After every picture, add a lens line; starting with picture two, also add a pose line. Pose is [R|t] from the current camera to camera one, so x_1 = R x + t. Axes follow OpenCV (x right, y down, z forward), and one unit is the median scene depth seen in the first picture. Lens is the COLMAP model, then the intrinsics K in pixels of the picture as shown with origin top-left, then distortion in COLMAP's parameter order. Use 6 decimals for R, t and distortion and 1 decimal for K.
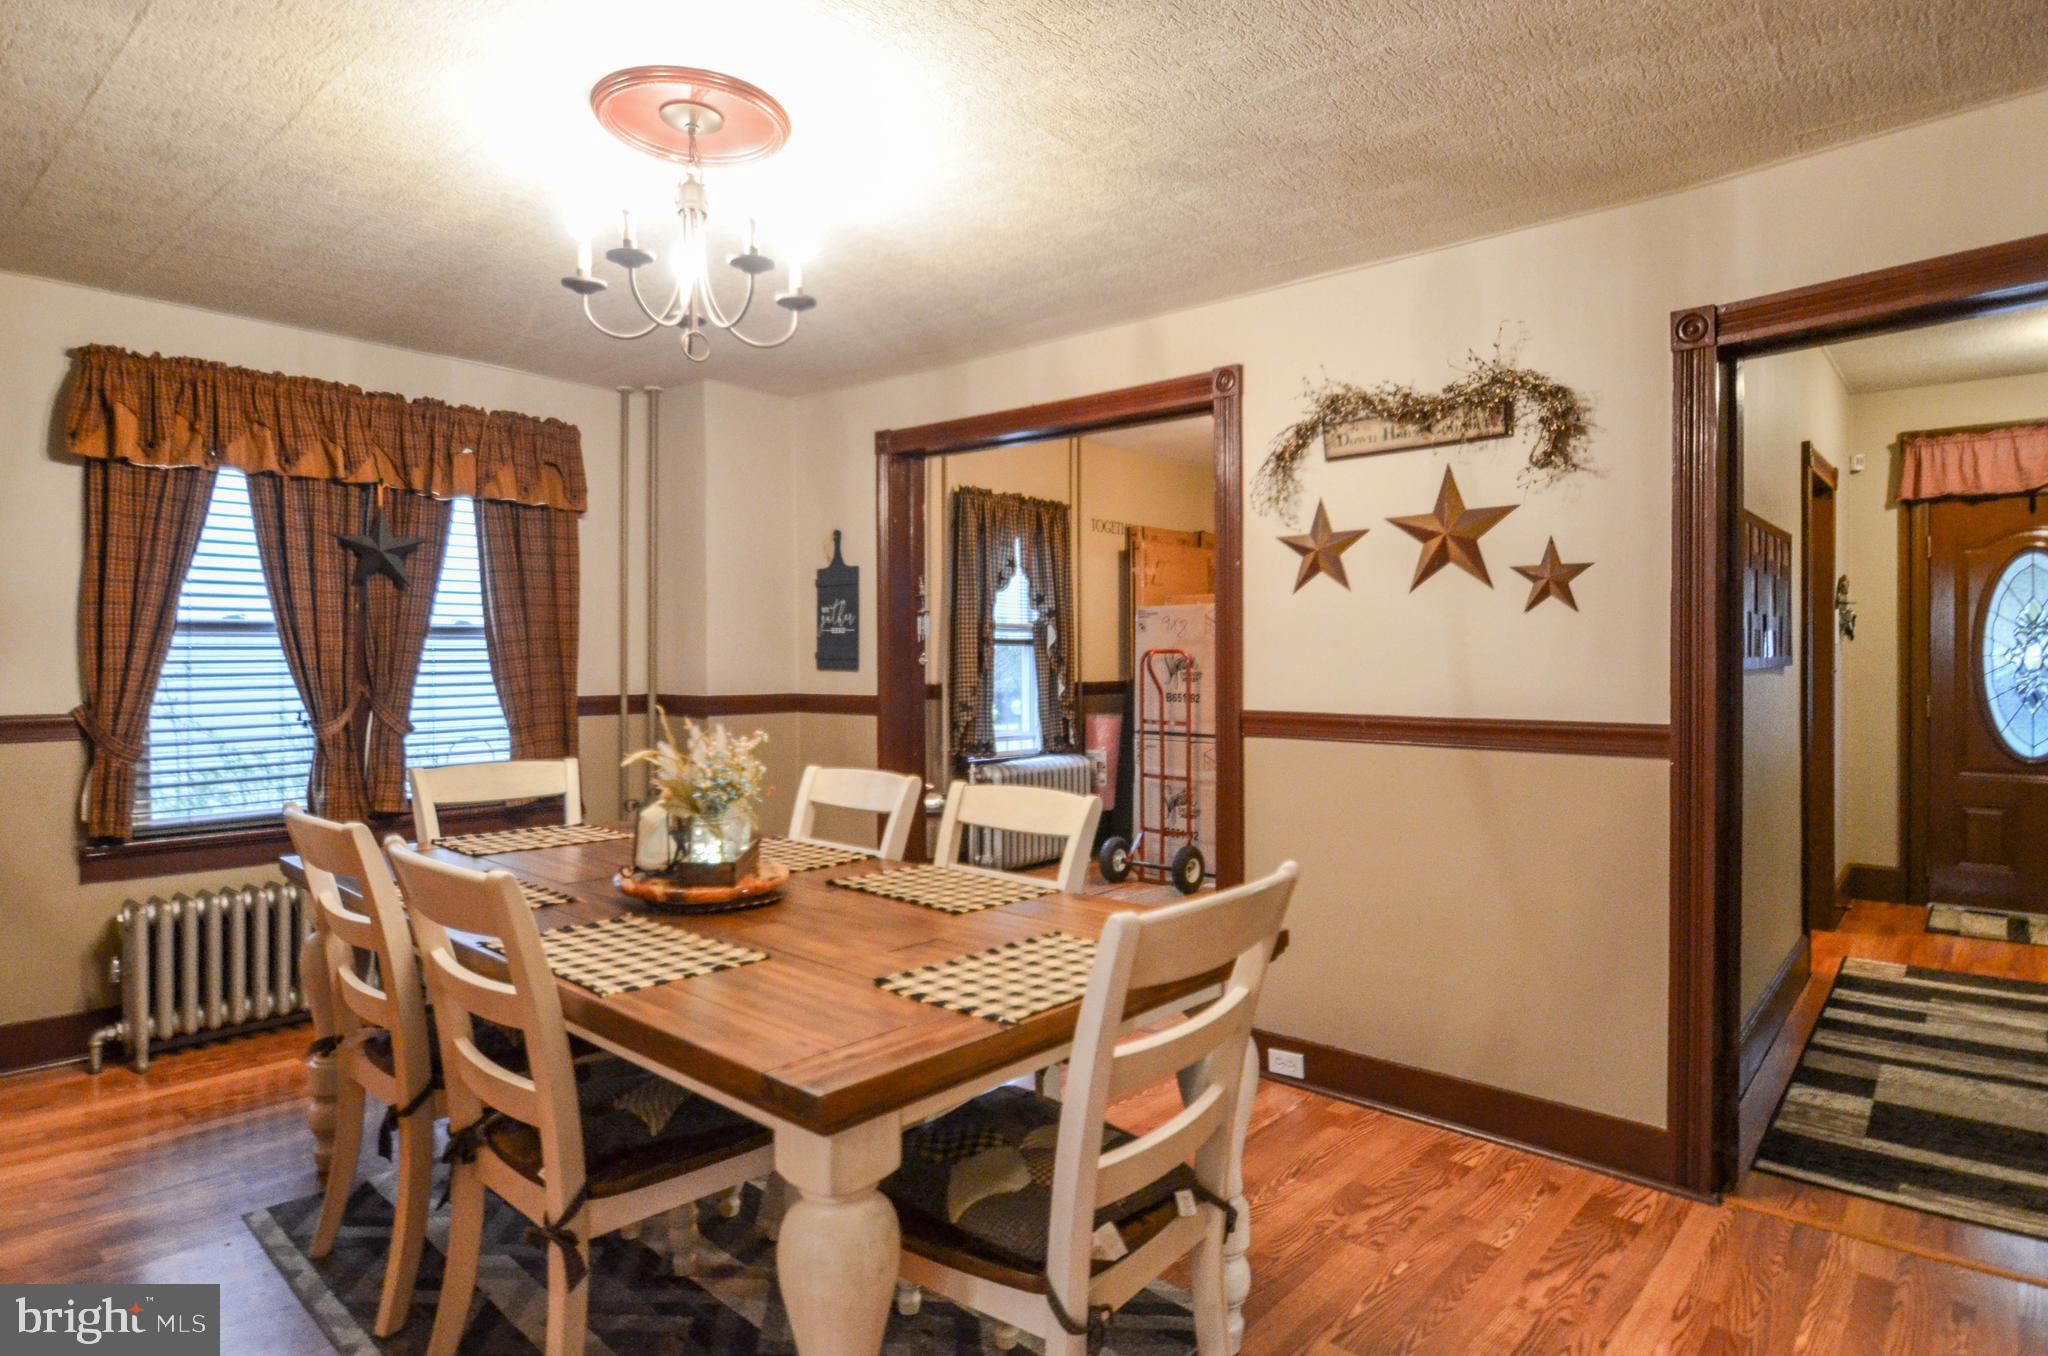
lens RADIAL K [[1054.1, 0, 1024.0], [0, 1054.1, 678.0], [0, 0, 1]] dist [-0.000053, 0.000150]
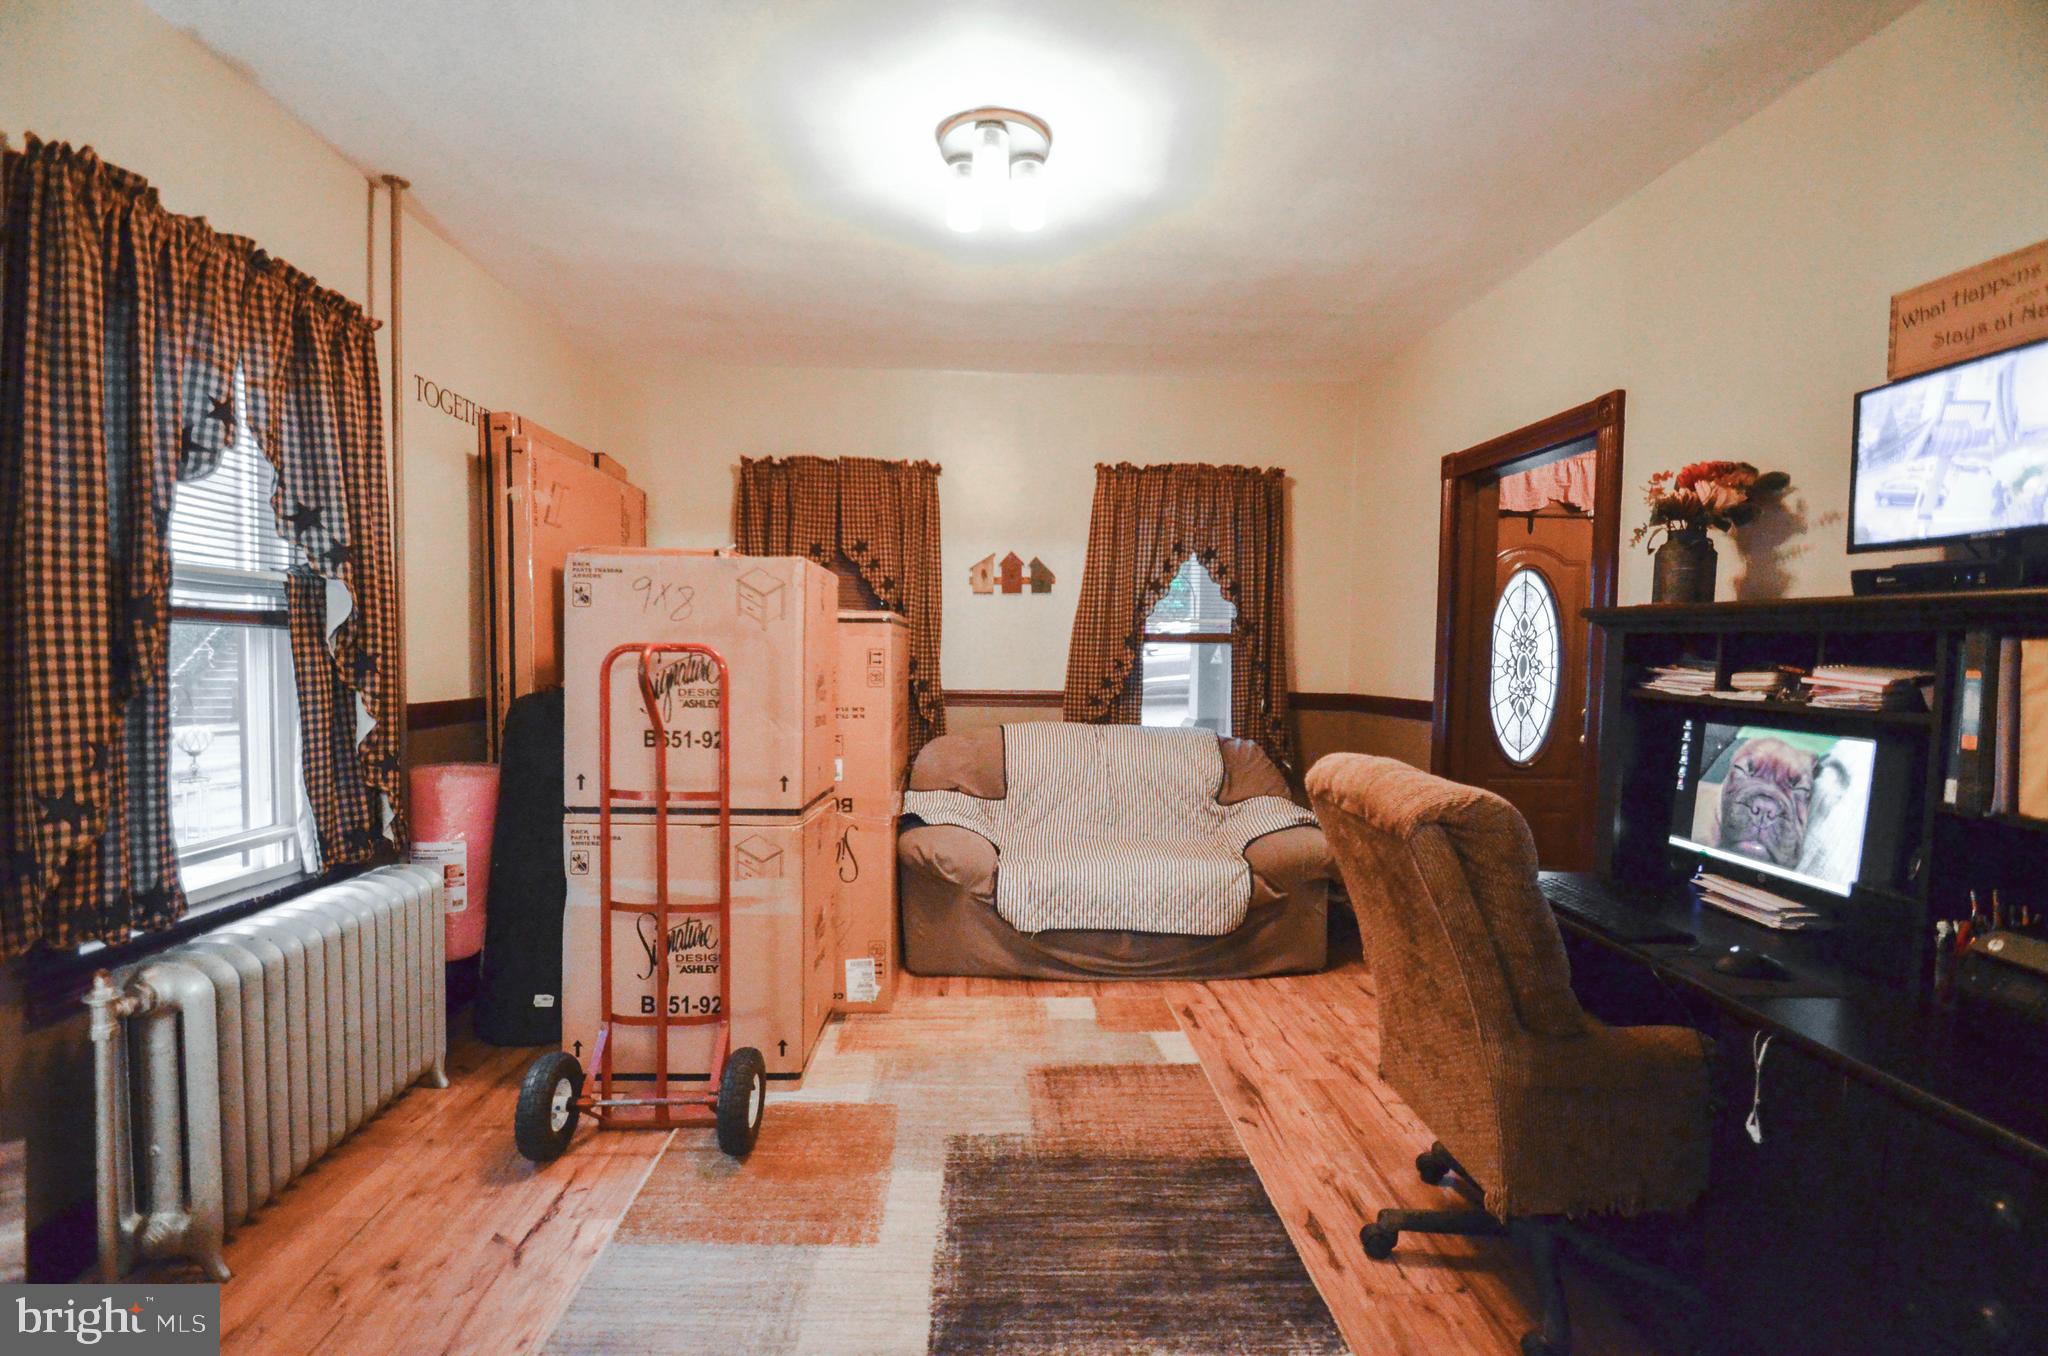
lens RADIAL K [[888.7, 0, 999.3], [0, 888.7, 689.2], [0, 0, 1]] dist [0.021504, -0.013286]
pose [[0.723296, -0.015617, 0.690362, -0.034645], [-0.003533, 0.999647, 0.026315, -0.016873], [-0.690529, -0.021472, 0.722985, 0.561929]]
